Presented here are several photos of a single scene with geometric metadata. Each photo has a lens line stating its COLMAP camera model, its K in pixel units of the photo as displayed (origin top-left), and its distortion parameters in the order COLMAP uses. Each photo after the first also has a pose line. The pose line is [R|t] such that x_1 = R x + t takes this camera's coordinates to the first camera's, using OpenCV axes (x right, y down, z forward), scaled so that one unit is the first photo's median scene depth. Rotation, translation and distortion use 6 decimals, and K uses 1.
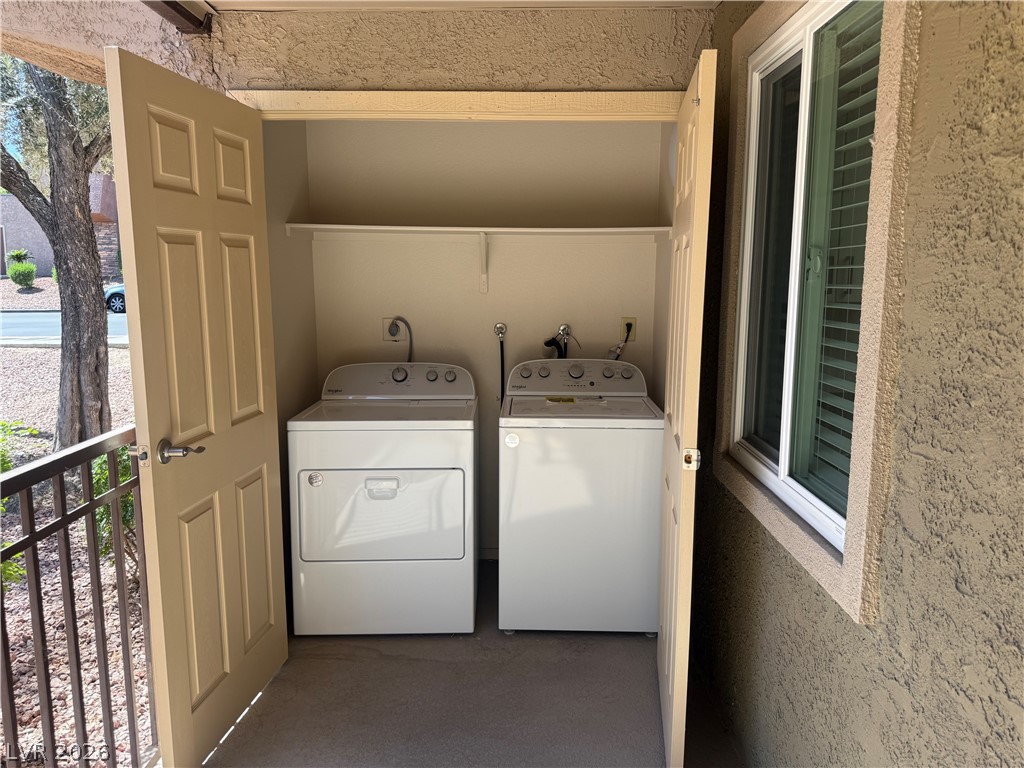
lens RADIAL K [[723.2, 0, 516.3], [0, 723.2, 383.3], [0, 0, 1]] dist [0.072928, -0.095479]
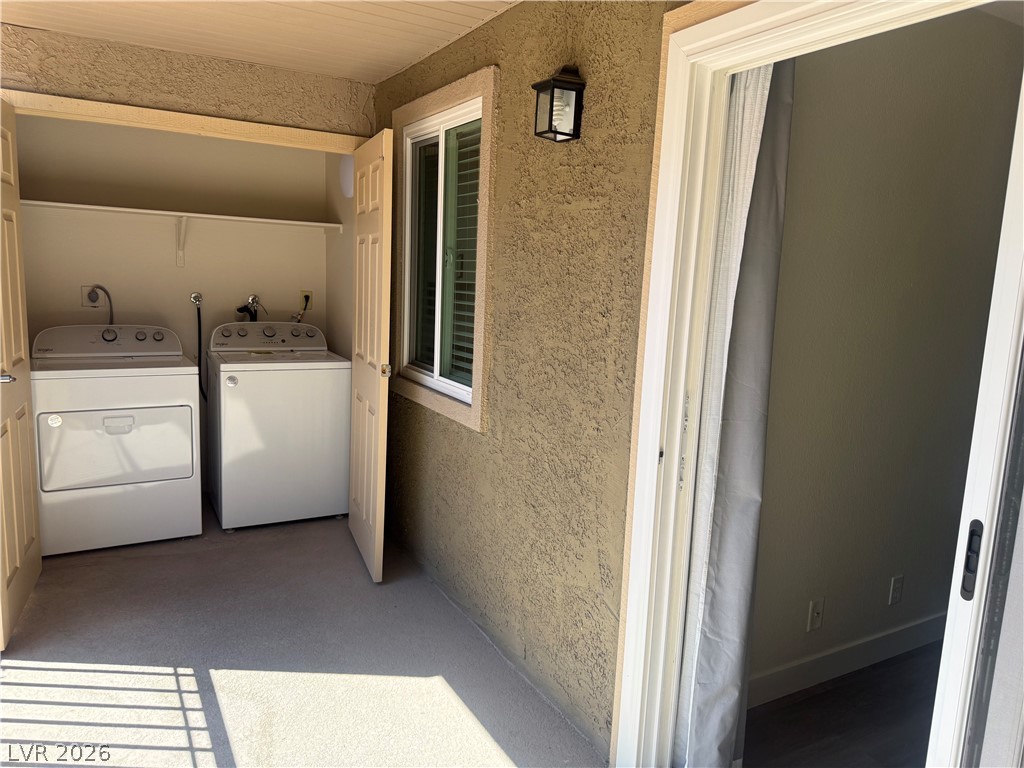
lens RADIAL K [[723.2, 0, 510.8], [0, 723.2, 377.7], [0, 0, 1]] dist [0.072928, -0.095479]
pose [[0.869909, -0.035777, 0.491913, -0.248318], [0.030650, 0.999359, 0.018482, 0.074062], [-0.492259, -0.001000, 0.870448, -0.449085]]
